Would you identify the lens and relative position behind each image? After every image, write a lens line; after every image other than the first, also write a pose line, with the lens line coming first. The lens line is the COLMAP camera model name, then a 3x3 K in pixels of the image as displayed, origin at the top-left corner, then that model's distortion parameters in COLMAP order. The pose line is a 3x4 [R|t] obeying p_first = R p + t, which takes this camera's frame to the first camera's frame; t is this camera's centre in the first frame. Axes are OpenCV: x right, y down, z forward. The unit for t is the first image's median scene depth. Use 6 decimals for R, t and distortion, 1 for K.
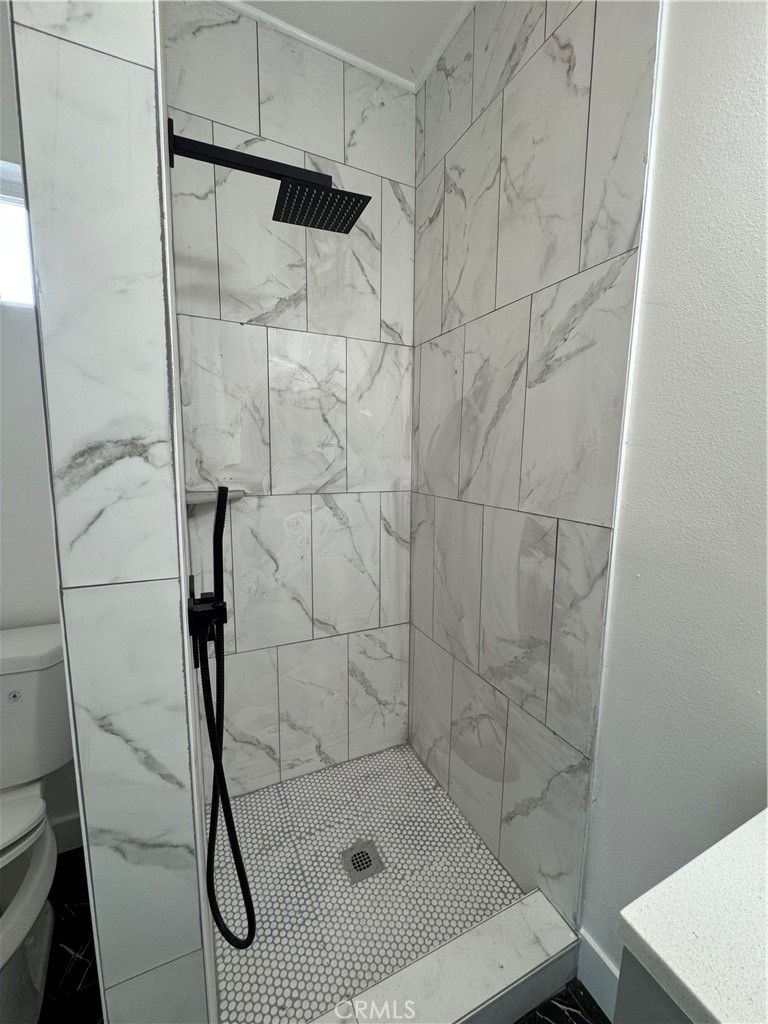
lens RADIAL K [[411.6, 0, 383.8], [0, 411.6, 510.9], [0, 0, 1]] dist [-0.000642, -0.000378]
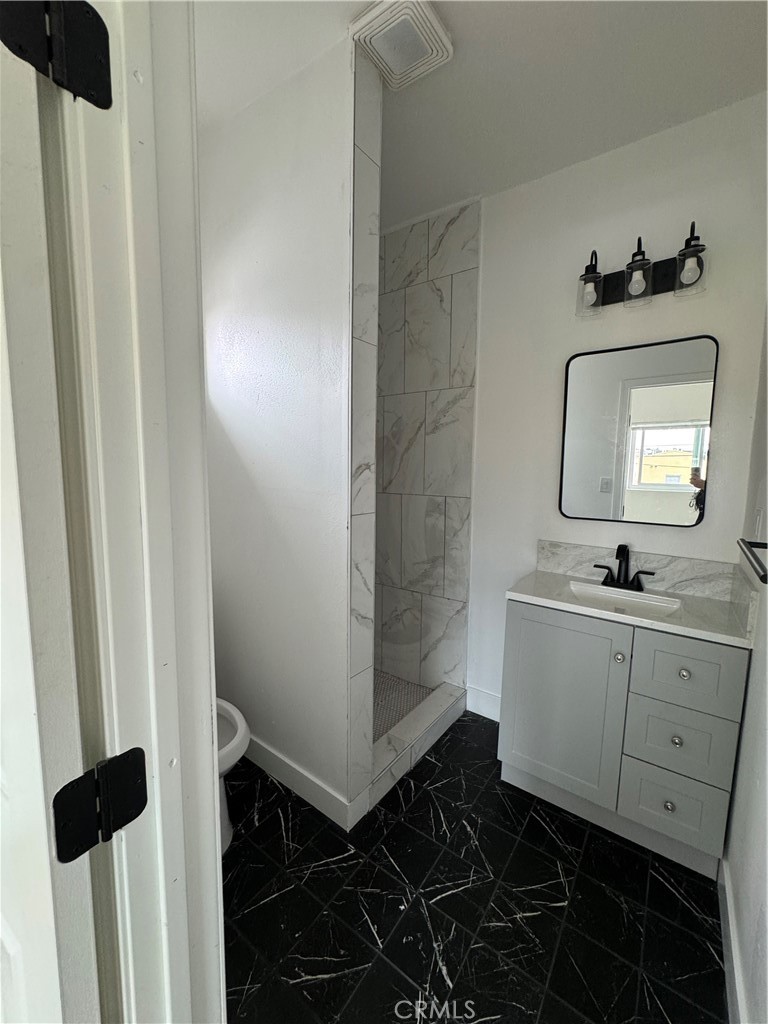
lens RADIAL K [[411.6, 0, 382.3], [0, 411.6, 510.3], [0, 0, 1]] dist [-0.000642, -0.000378]
pose [[0.879108, -0.054555, 0.473490, -0.876785], [0.067592, 0.997657, -0.010546, 0.088767], [-0.471805, 0.041276, 0.880736, -0.731115]]
